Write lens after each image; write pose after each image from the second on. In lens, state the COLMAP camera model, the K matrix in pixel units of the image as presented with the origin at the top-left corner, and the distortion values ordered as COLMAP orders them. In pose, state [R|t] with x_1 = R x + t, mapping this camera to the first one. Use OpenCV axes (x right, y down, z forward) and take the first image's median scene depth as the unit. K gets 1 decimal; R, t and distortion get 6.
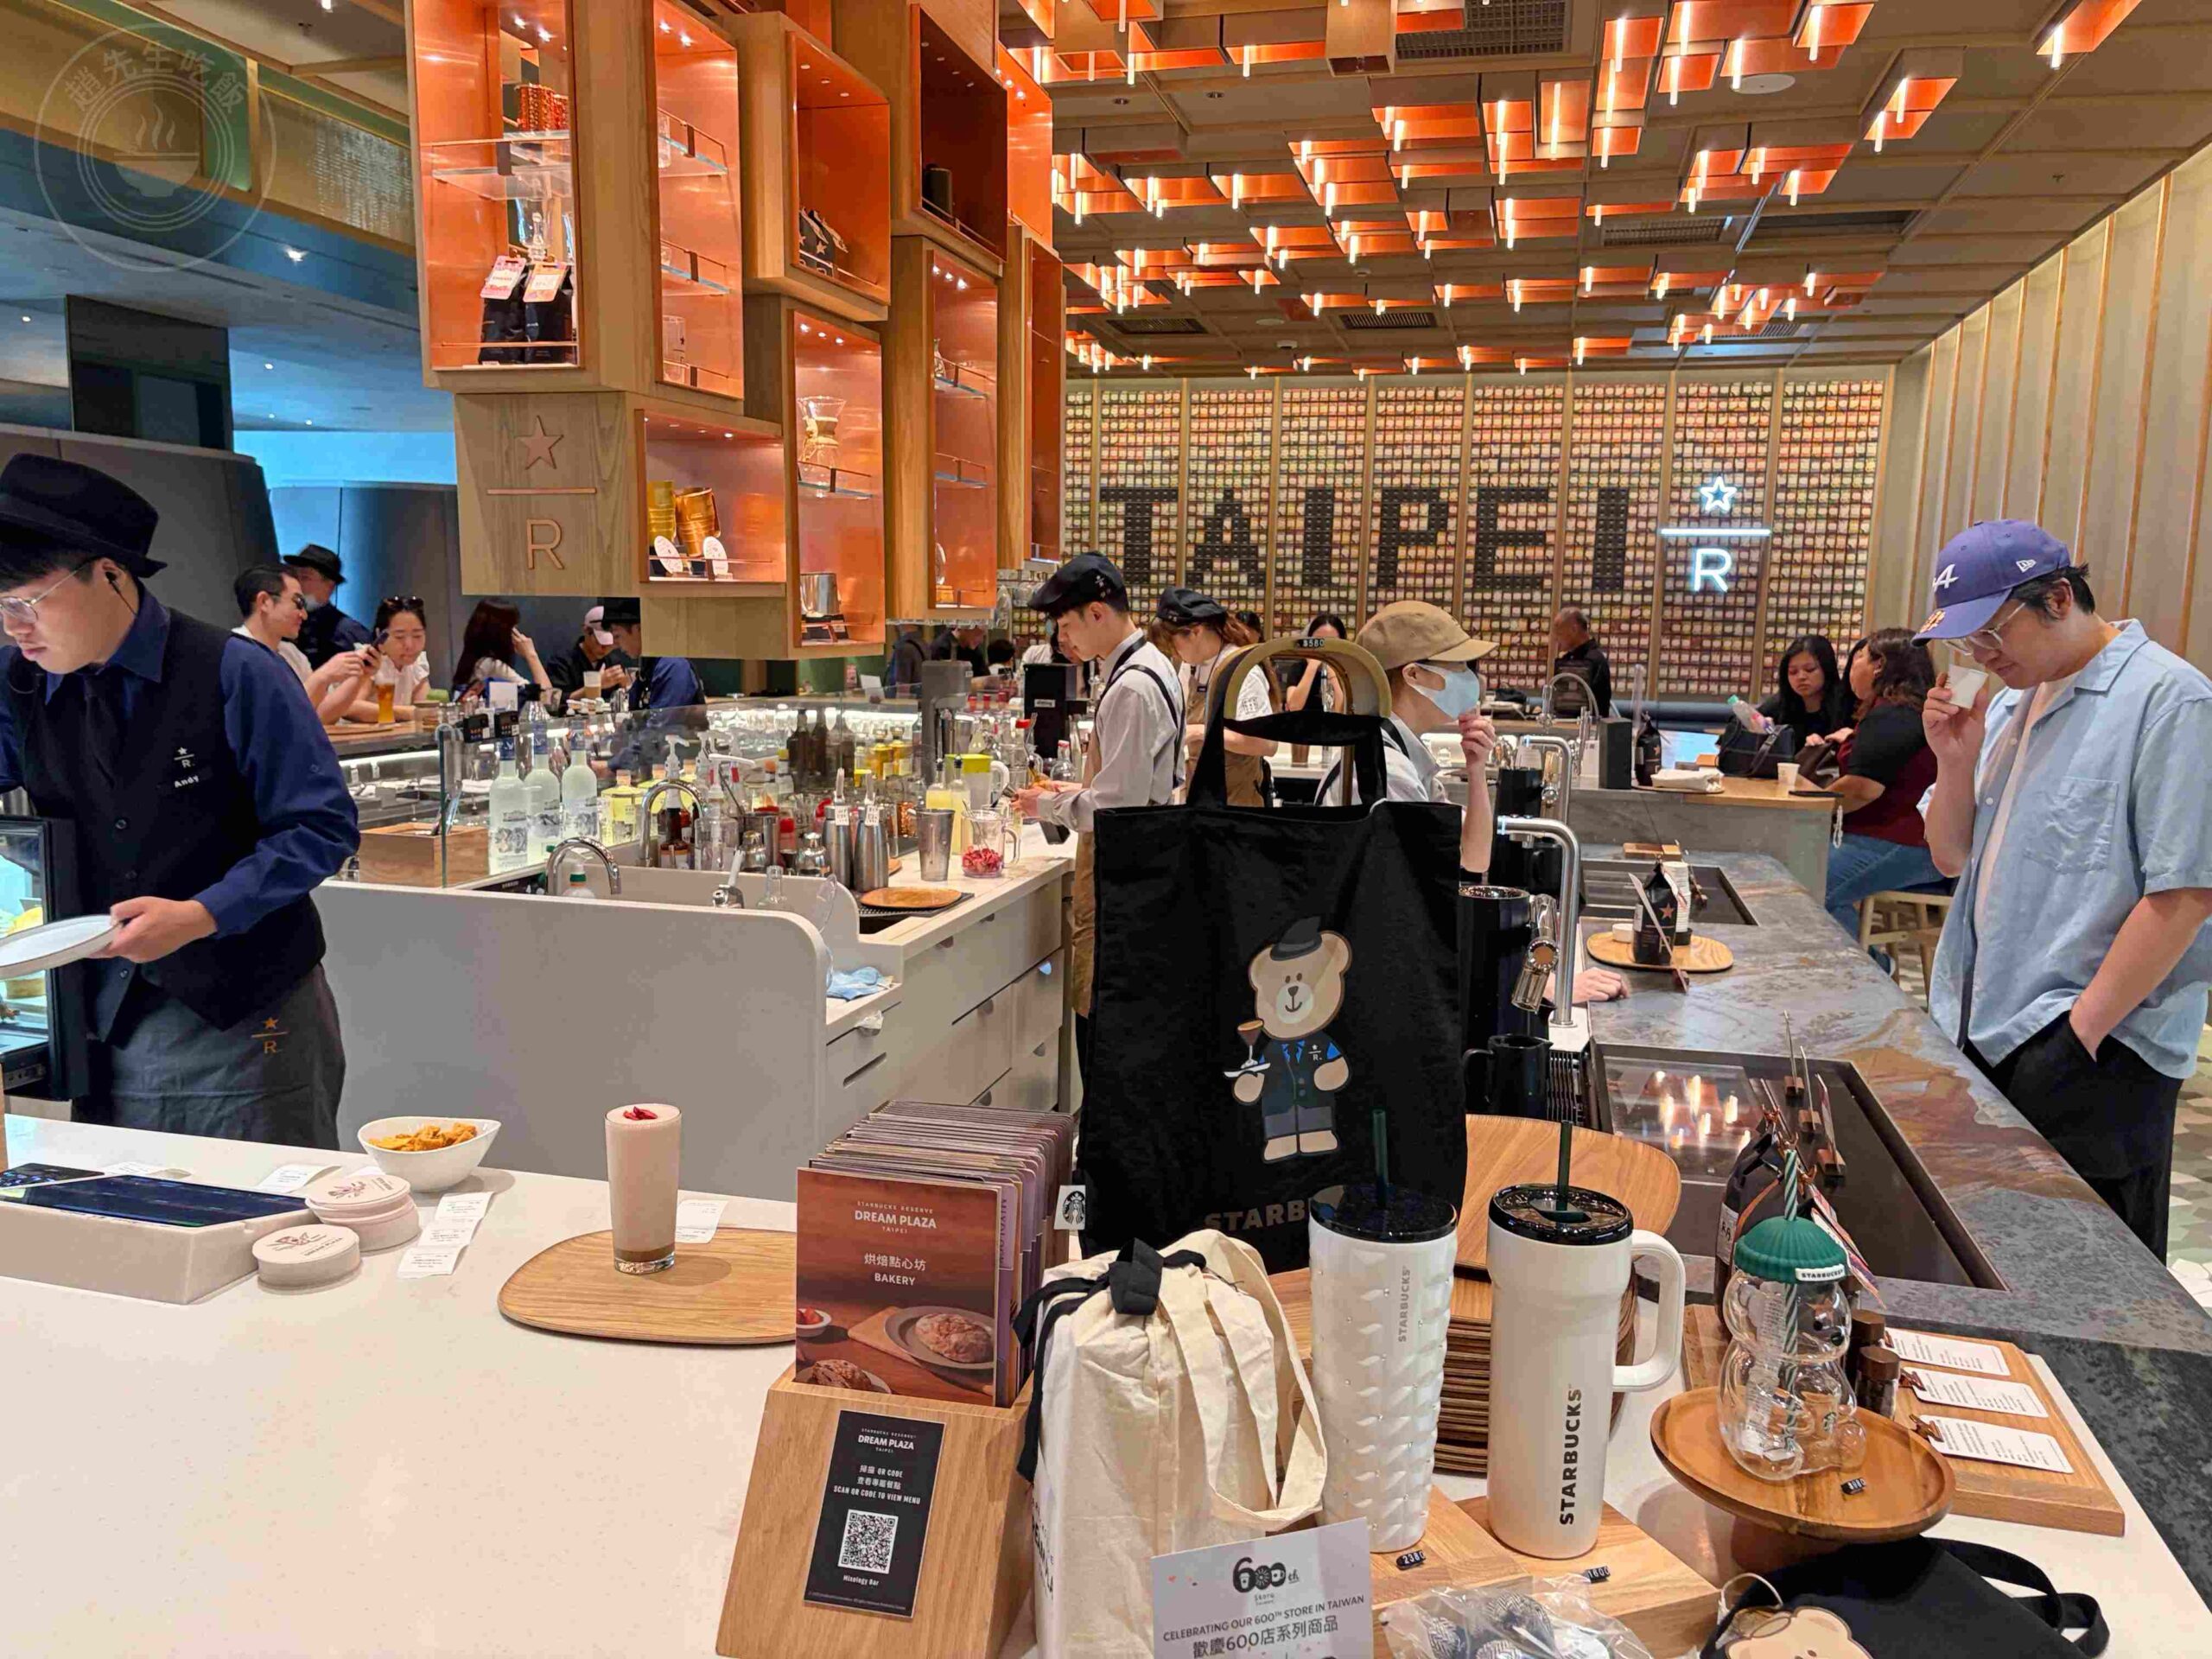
lens RADIAL K [[1688.3, 0, 1105.4], [0, 1688.3, 833.0], [0, 0, 1]] dist [0.050446, -0.044720]
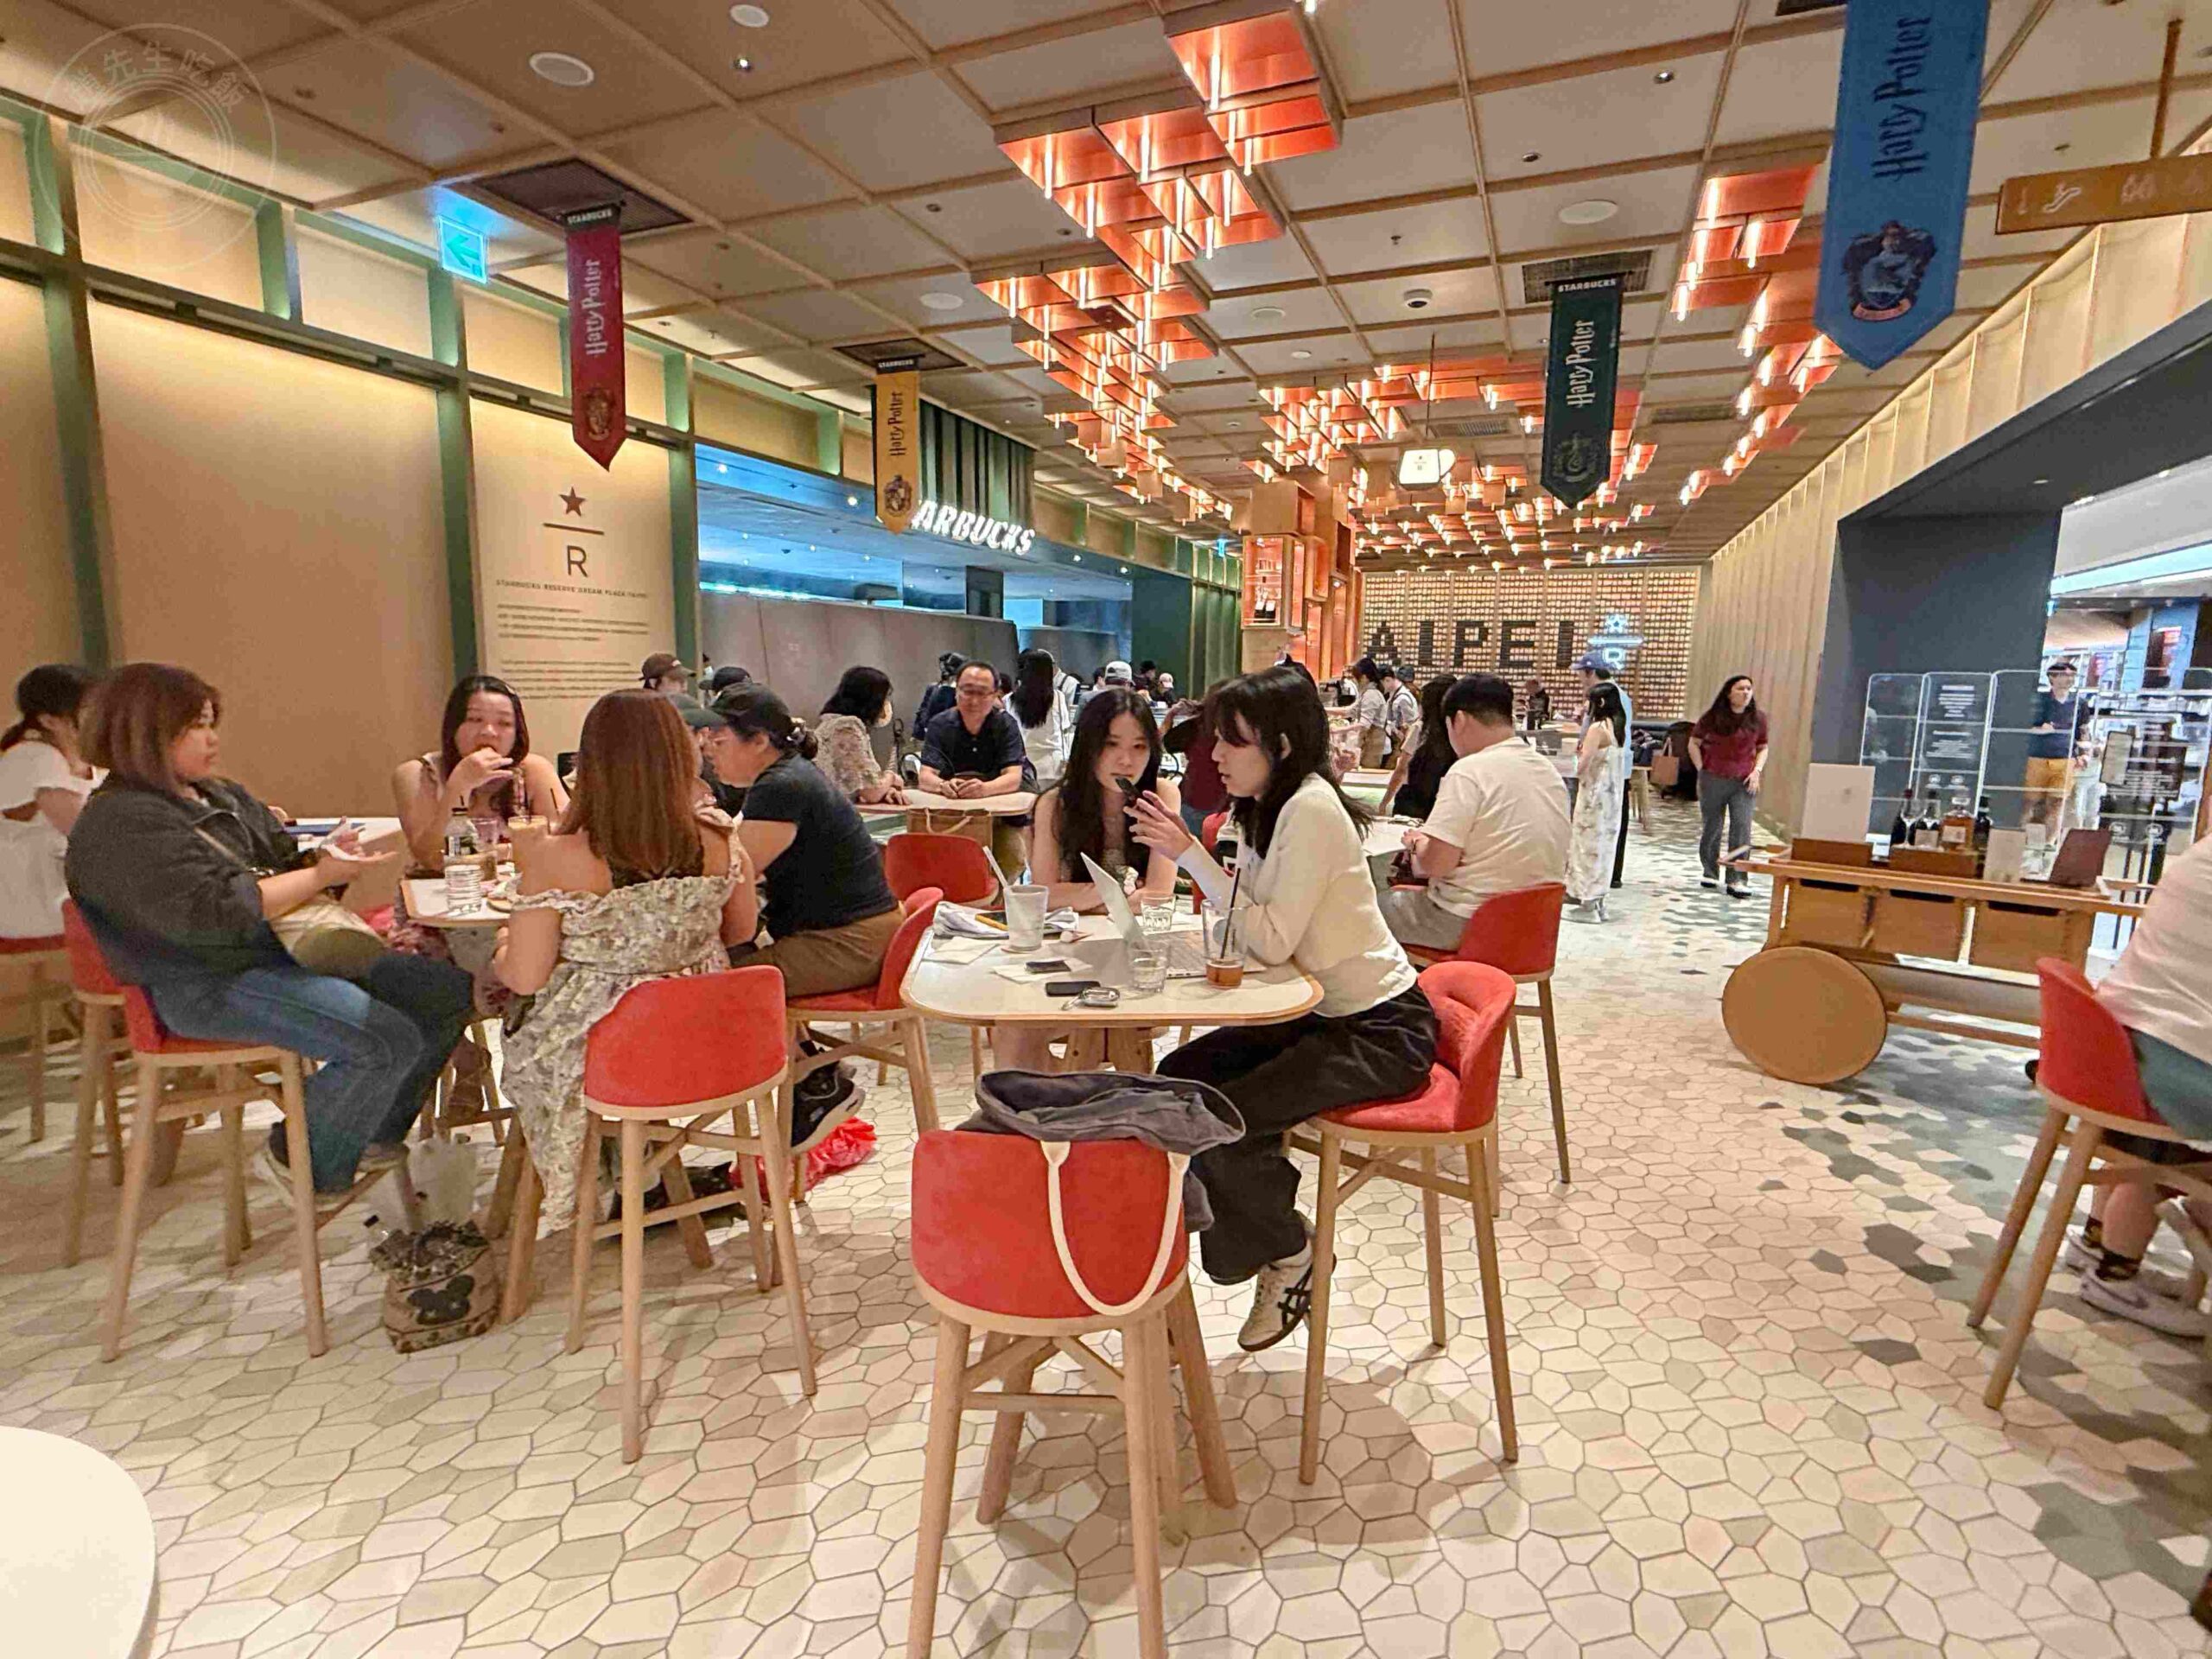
lens RADIAL K [[1096.5, 0, 1109.0], [0, 1096.5, 828.2], [0, 0, 1]] dist [-0.001589, -0.000025]
pose [[0.990372, 0.017098, -0.137374, -0.083520], [-0.016210, 0.999840, 0.007582, 0.060729], [0.137482, -0.005282, 0.990490, -0.470934]]
